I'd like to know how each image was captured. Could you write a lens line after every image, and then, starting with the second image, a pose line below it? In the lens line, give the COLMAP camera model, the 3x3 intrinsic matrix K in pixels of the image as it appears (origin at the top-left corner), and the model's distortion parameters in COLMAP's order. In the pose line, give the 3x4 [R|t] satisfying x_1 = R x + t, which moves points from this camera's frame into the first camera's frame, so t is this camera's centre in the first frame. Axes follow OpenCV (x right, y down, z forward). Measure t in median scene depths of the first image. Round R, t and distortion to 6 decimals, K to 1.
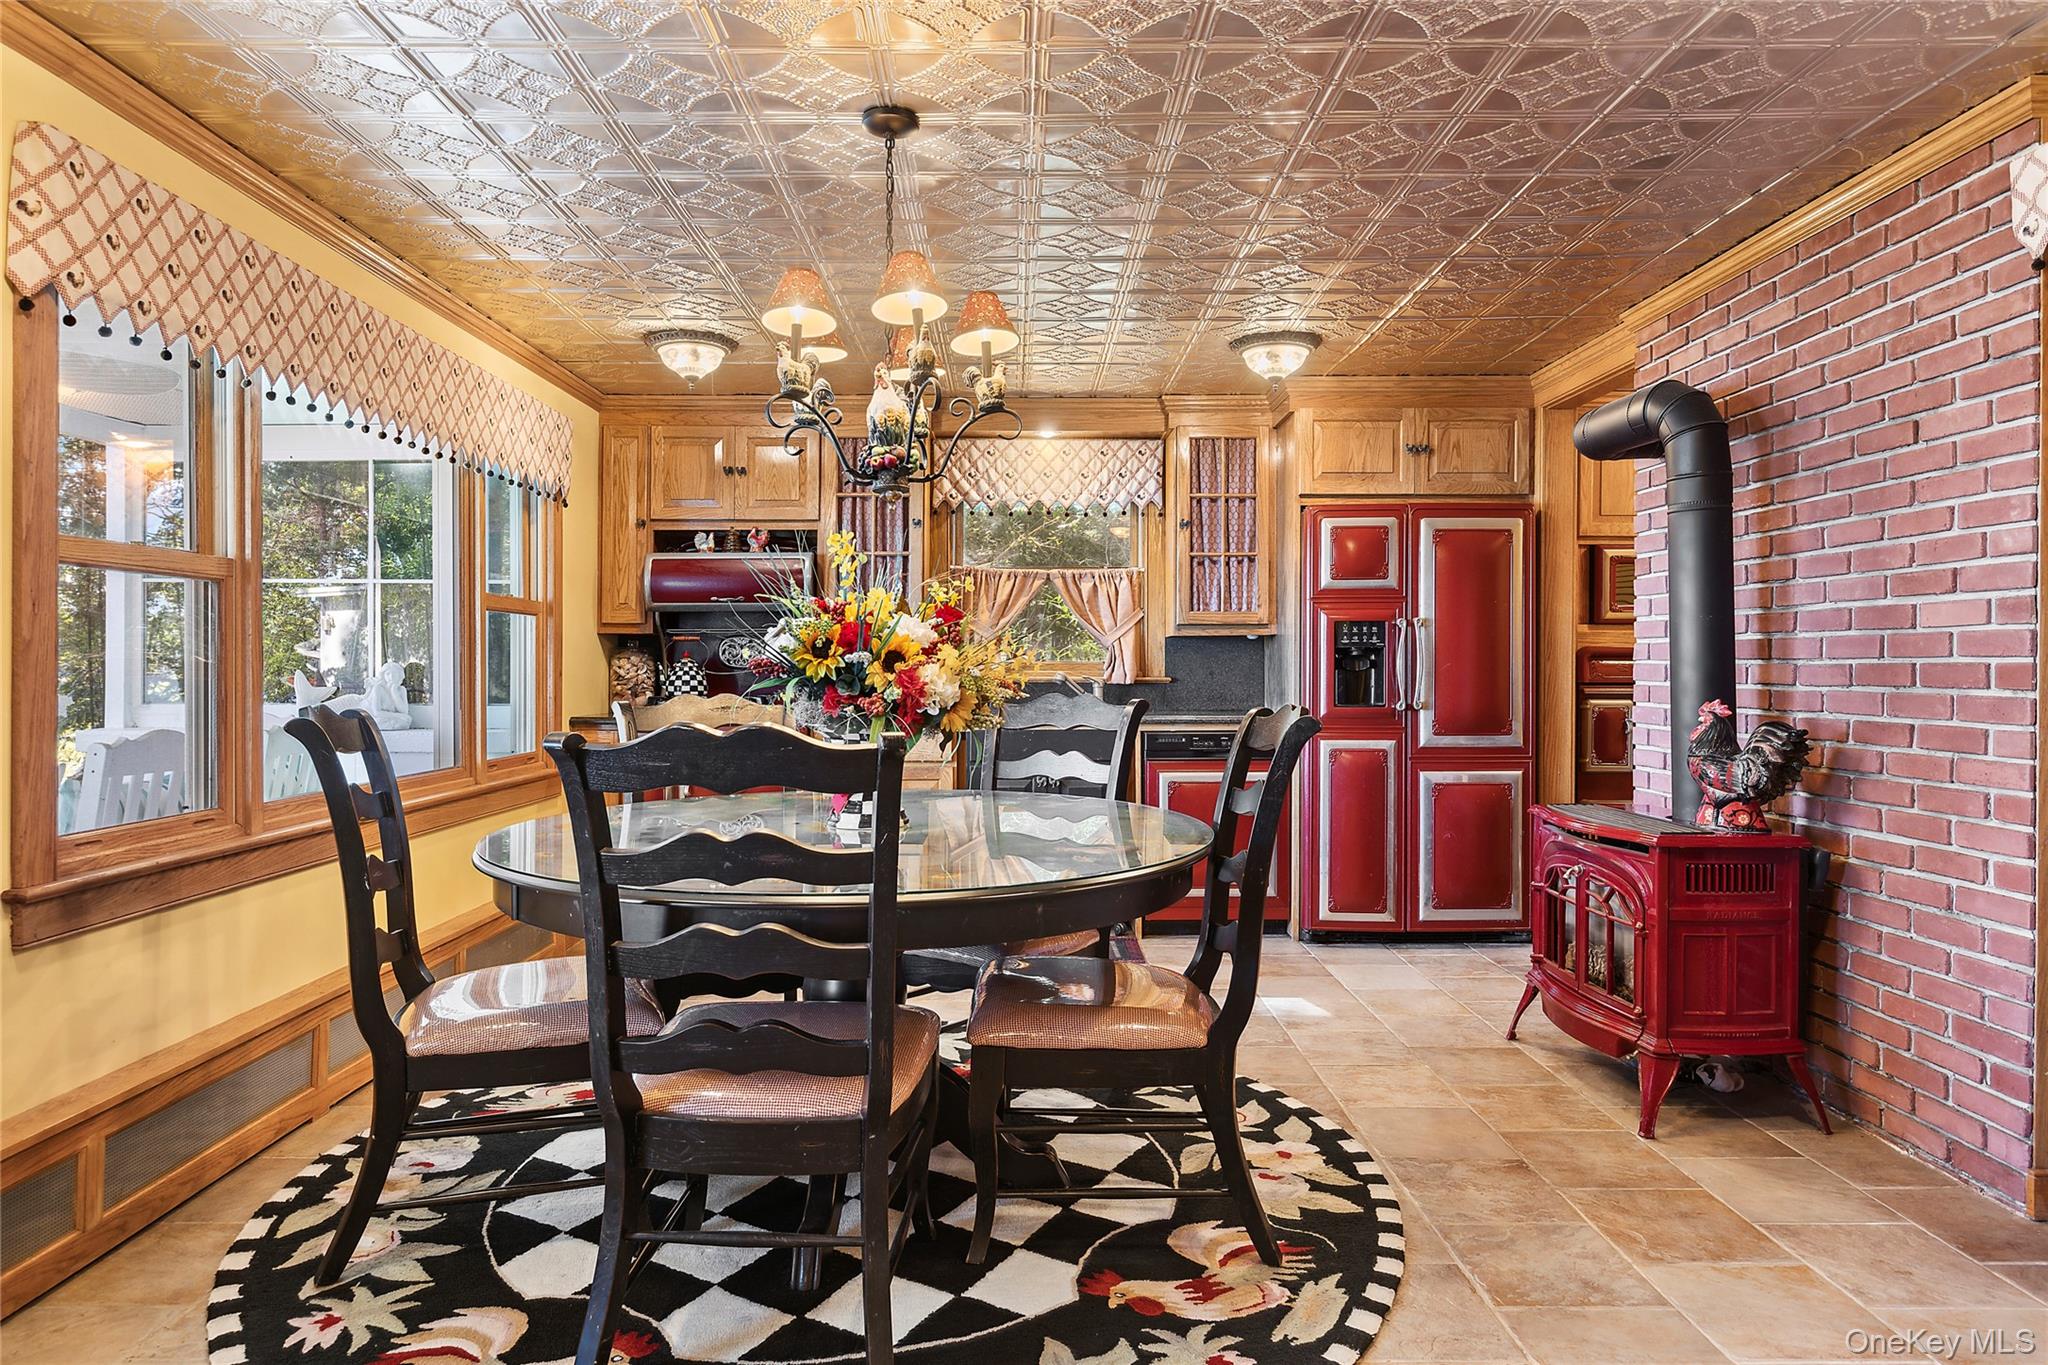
lens RADIAL K [[1214.1, 0, 1020.9], [0, 1214.1, 674.0], [0, 0, 1]] dist [-0.002179, -0.000063]
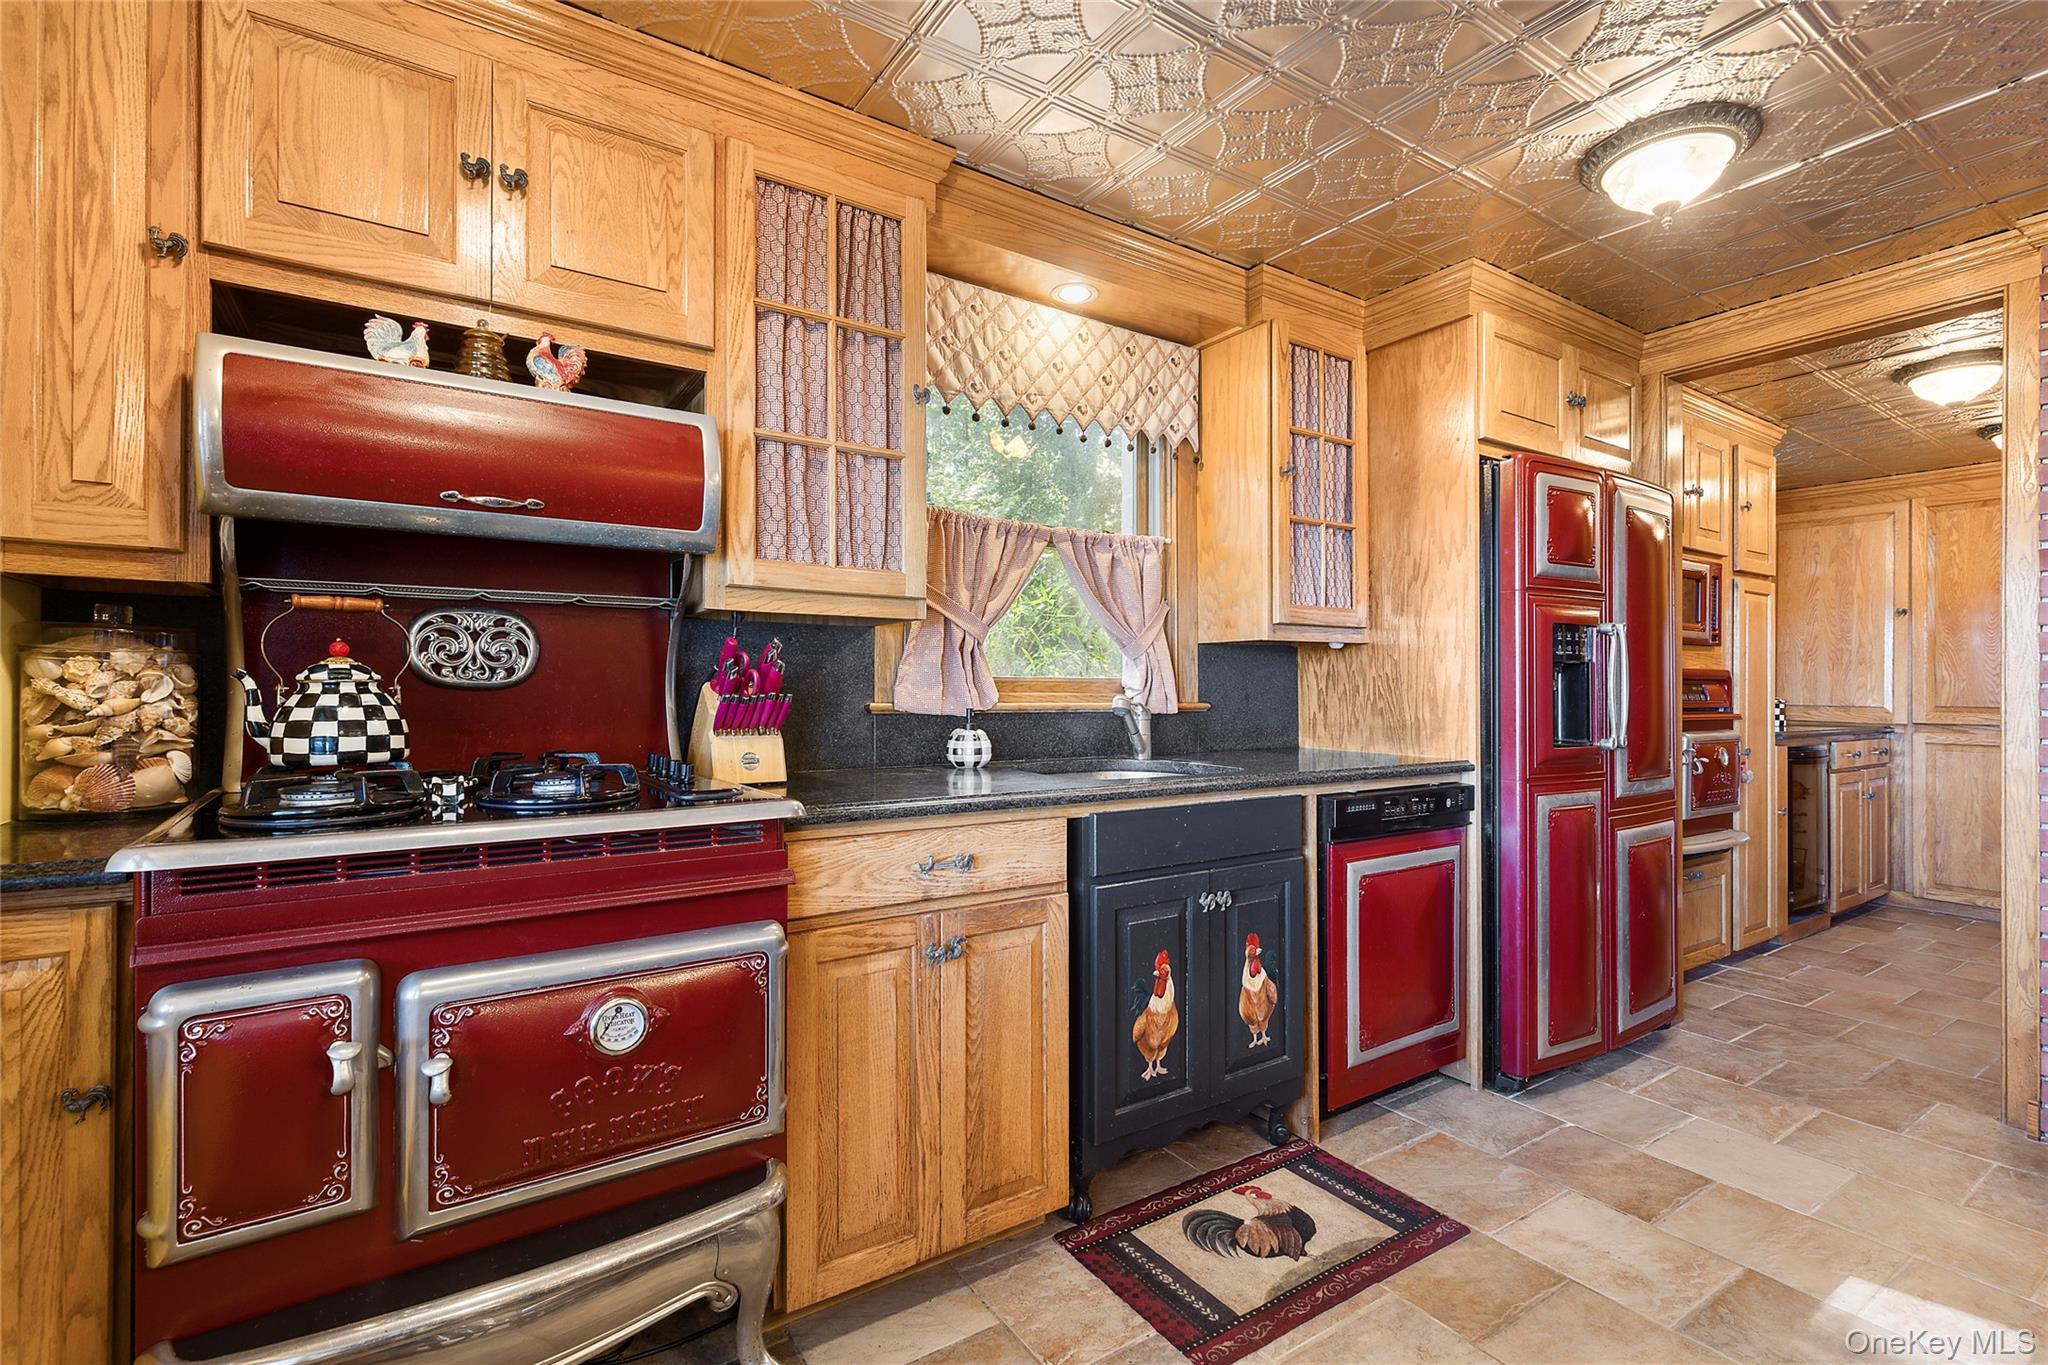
lens RADIAL K [[929.5, 0, 1023.2], [0, 929.5, 692.4], [0, 0, 1]] dist [0.004061, 0.000489]
pose [[0.830756, 0.001928, 0.556633, -0.259463], [0.001183, 0.999986, -0.005228, -0.001247], [-0.556635, 0.005002, 0.830742, 0.658571]]
